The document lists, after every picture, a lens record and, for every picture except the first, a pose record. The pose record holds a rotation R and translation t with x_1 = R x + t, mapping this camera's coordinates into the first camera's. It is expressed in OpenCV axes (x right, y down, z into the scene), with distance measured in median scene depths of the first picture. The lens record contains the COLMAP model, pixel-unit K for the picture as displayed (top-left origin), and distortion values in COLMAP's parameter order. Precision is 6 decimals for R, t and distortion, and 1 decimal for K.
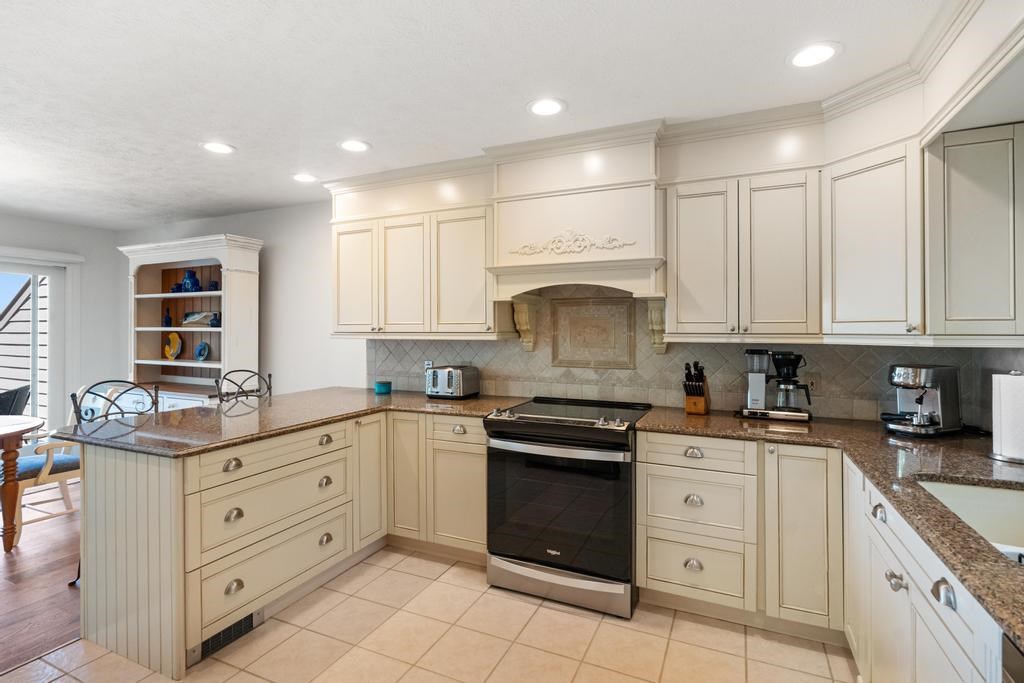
lens RADIAL K [[491.2, 0, 510.5], [0, 491.2, 327.2], [0, 0, 1]] dist [-0.001286, 0.000029]
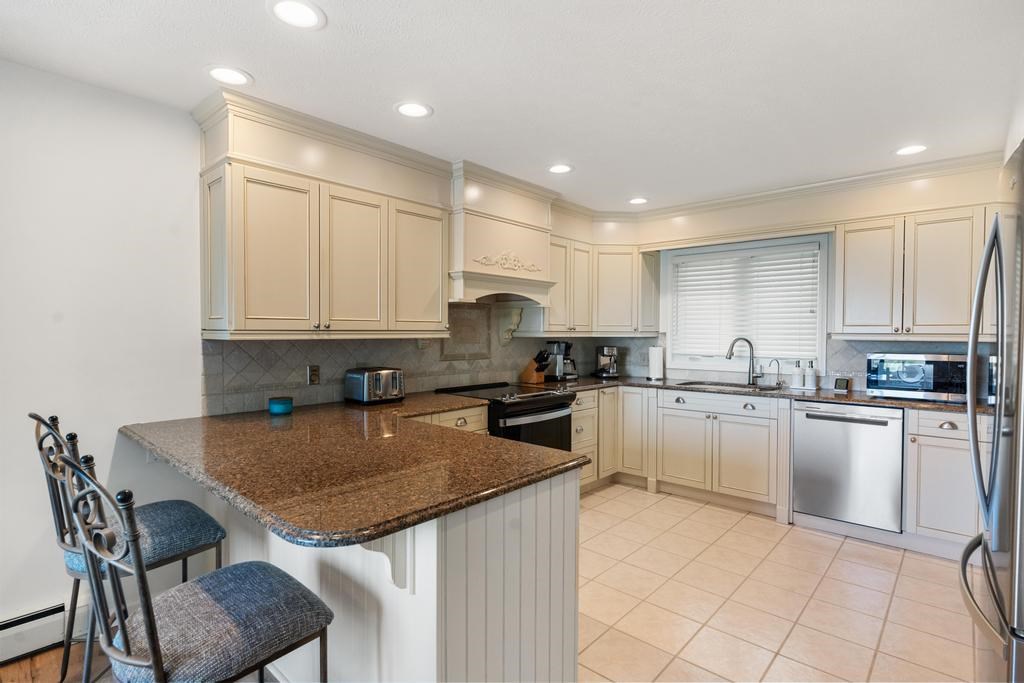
lens RADIAL K [[506.3, 0, 512.0], [0, 506.3, 341.5], [0, 0, 1]] dist [0.002089, 0.000174]
pose [[0.299209, -0.019603, 0.953986, -1.031967], [-0.009947, 0.999671, 0.023662, 0.006597], [-0.954136, -0.016569, 0.298915, 0.530867]]
